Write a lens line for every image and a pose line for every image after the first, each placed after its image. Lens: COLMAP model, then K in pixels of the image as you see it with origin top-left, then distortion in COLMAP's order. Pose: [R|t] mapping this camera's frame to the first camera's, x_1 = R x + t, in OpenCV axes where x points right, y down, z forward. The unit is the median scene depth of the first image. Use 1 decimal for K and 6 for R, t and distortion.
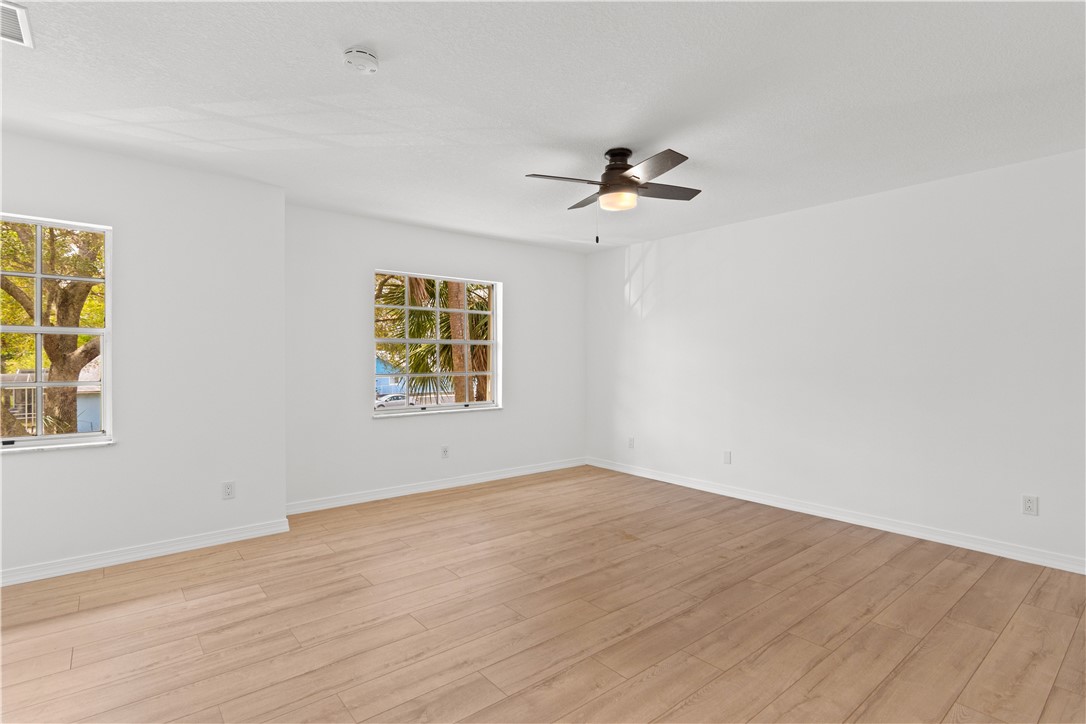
lens RADIAL K [[530.2, 0, 542.7], [0, 530.2, 372.9], [0, 0, 1]] dist [0.000090, -0.000379]
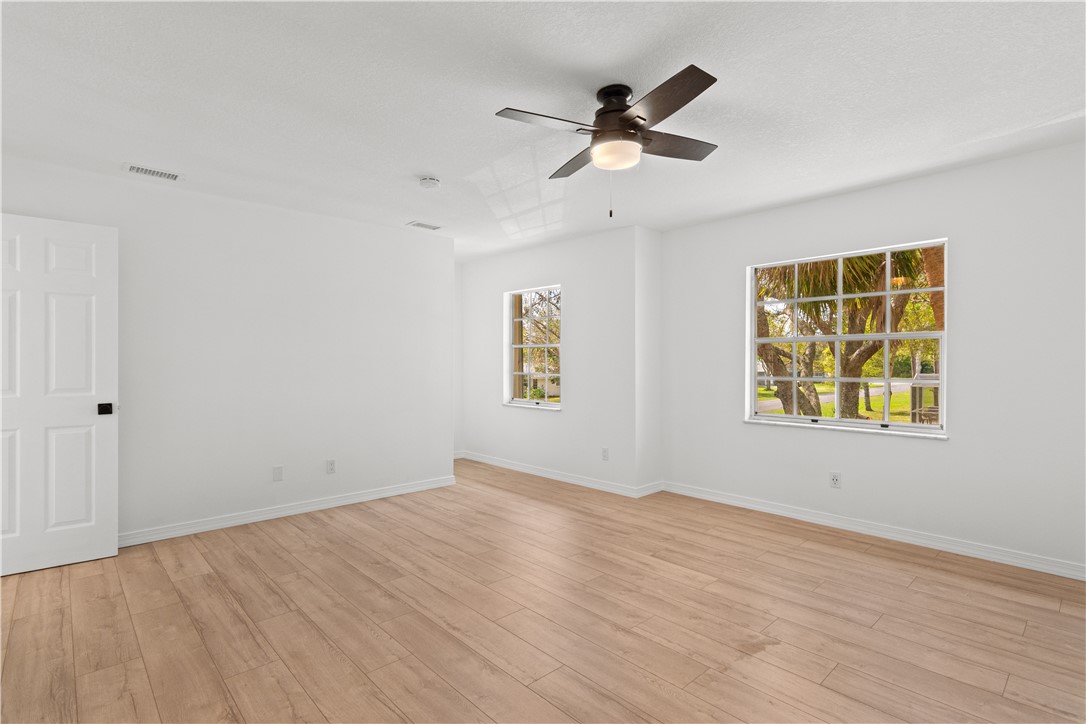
lens RADIAL K [[530.2, 0, 542.7], [0, 530.2, 372.9], [0, 0, 1]] dist [0.000090, -0.000379]
pose [[0.052202, 0.019984, -0.998437, 0.758050], [-0.023634, 0.999544, 0.018770, -0.015103], [0.998357, 0.022617, 0.052651, 0.715665]]
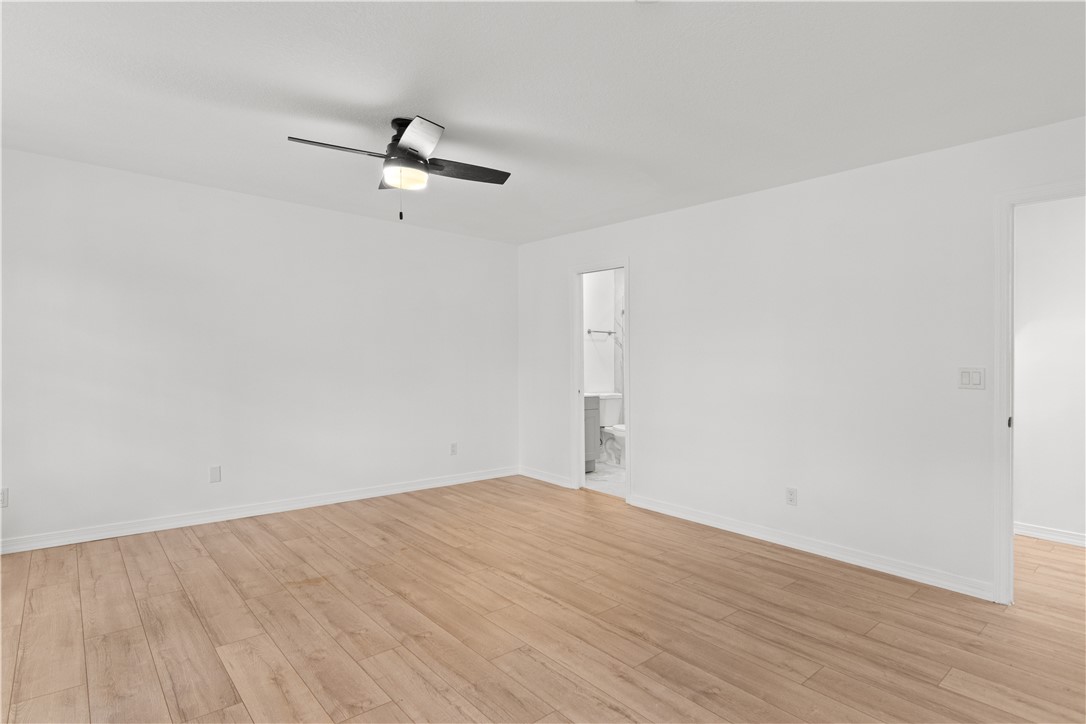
lens RADIAL K [[555.2, 0, 543.0], [0, 555.2, 362.0], [0, 0, 1]] dist [0.000936, 0.000001]
pose [[-0.024895, -0.006787, 0.999667, -0.664574], [0.007861, 0.999945, 0.006985, -0.018446], [-0.999659, 0.008032, -0.024840, 0.673942]]
